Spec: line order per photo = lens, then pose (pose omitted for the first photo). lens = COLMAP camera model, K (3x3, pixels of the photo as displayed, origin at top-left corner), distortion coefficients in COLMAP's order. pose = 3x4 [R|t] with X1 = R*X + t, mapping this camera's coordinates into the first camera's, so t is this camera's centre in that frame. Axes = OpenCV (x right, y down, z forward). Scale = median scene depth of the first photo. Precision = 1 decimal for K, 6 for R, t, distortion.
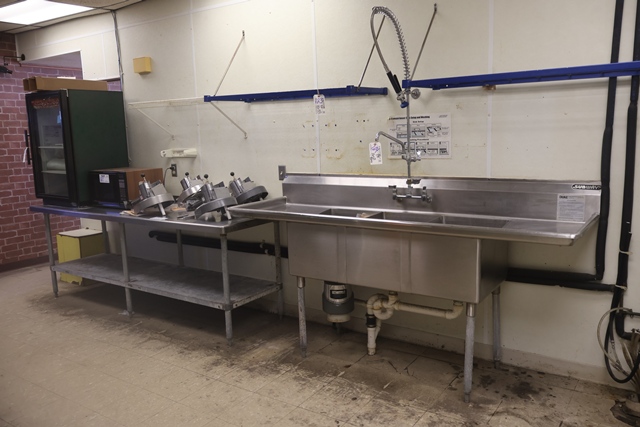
lens RADIAL K [[540.5, 0, 320.7], [0, 540.5, 226.2], [0, 0, 1]] dist [0.007258, 0.008243]
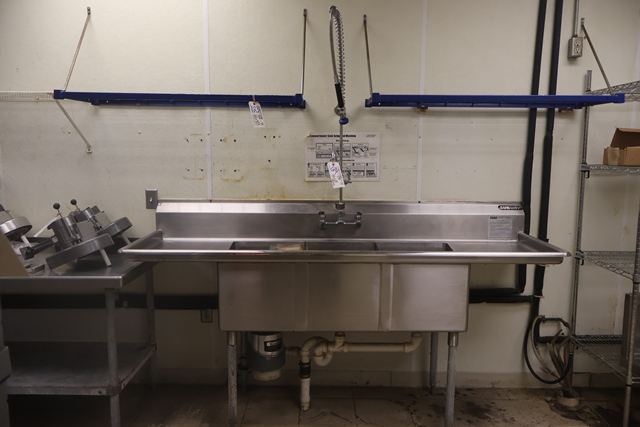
lens RADIAL K [[540.5, 0, 320.7], [0, 540.5, 226.2], [0, 0, 1]] dist [0.007258, 0.008243]
pose [[0.828514, -0.045108, 0.558149, -0.366923], [0.068311, 0.997447, -0.020790, -0.033640], [-0.555786, 0.055353, 0.829481, 0.276376]]
